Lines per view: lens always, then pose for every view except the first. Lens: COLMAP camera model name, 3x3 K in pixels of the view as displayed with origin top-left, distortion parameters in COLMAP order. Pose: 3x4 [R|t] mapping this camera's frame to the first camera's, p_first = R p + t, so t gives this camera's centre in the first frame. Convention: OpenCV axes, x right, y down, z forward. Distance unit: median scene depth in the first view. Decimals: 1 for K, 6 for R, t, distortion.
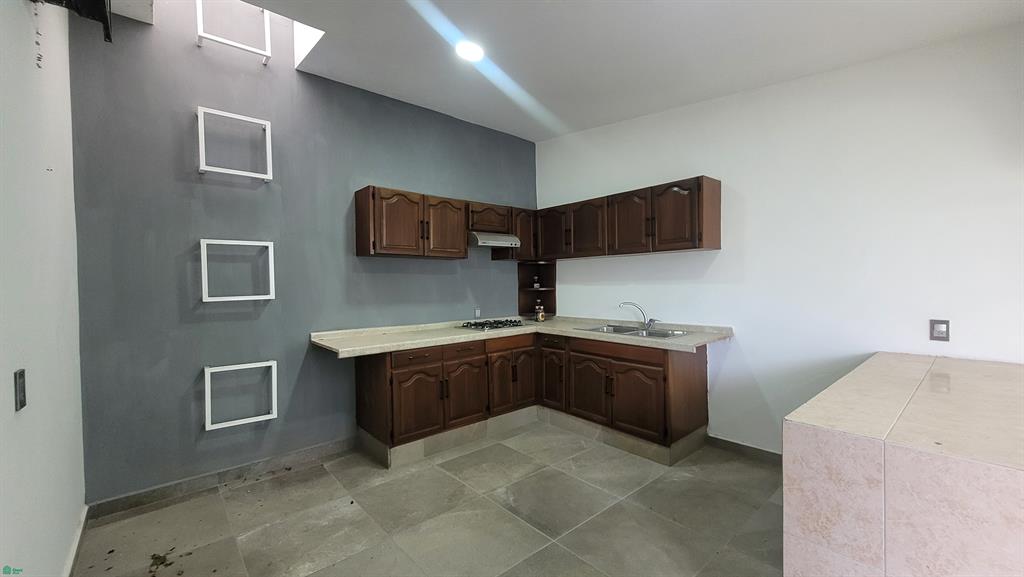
lens RADIAL K [[408.6, 0, 512.4], [0, 408.6, 286.2], [0, 0, 1]] dist [-0.001381, -0.000114]
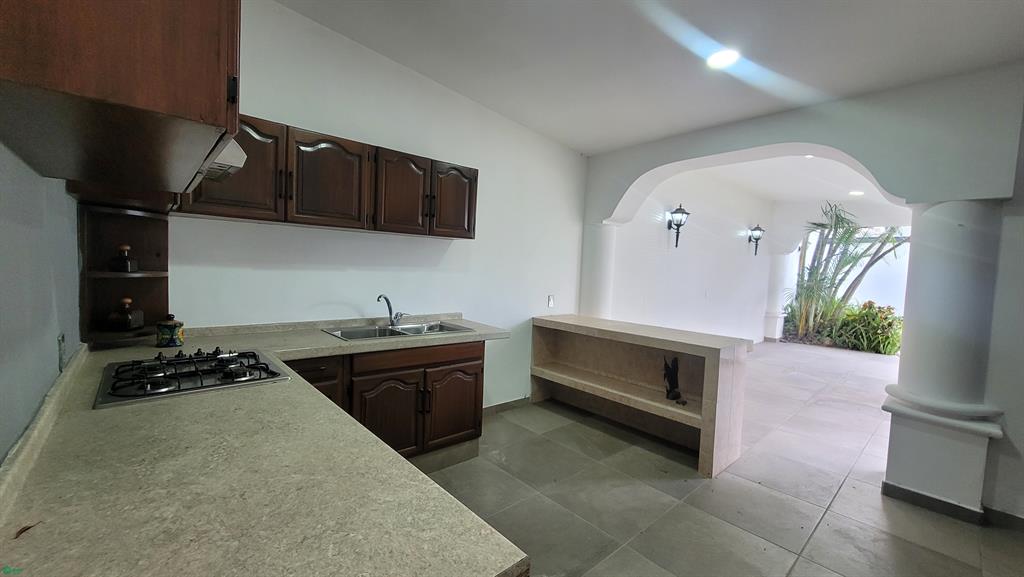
lens RADIAL K [[408.6, 0, 512.5], [0, 408.6, 291.8], [0, 0, 1]] dist [-0.001381, -0.000114]
pose [[-0.024397, -0.043163, 0.998770, -0.529547], [-0.023708, 0.998811, 0.042586, -0.004846], [-0.999421, -0.022640, -0.025391, 0.835552]]
